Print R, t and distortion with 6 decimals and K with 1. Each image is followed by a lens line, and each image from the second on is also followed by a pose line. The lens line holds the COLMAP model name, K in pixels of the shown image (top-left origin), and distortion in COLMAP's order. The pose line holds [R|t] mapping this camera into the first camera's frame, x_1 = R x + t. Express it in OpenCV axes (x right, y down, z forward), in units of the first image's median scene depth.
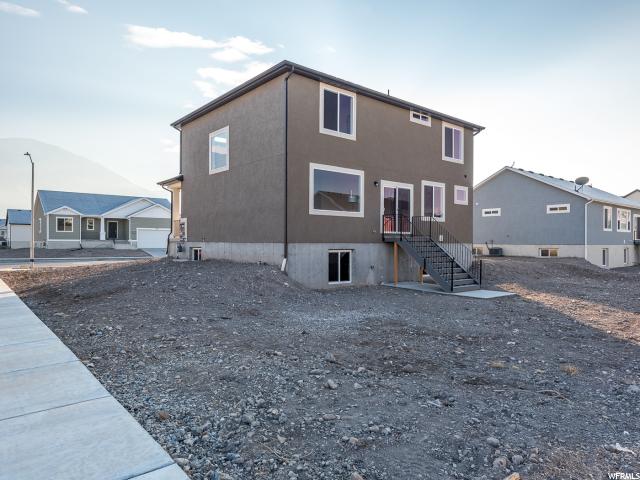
lens RADIAL K [[430.7, 0, 320.0], [0, 430.7, 240.0], [0, 0, 1]] dist [0.000855, 0.000213]
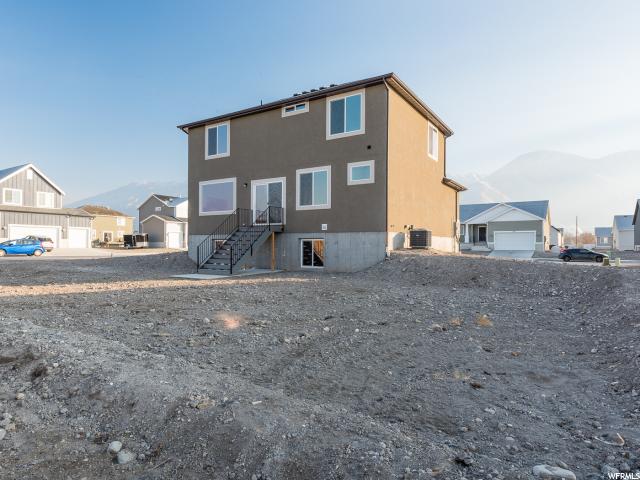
lens RADIAL K [[363.7, 0, 344.5], [0, 363.7, 239.4], [0, 0, 1]] dist [0.000742, 0.000154]
pose [[0.351056, -0.021211, -0.936114, 1.082069], [0.004140, 0.999769, -0.021101, 0.040654], [0.936345, 0.003532, 0.351062, 0.827504]]
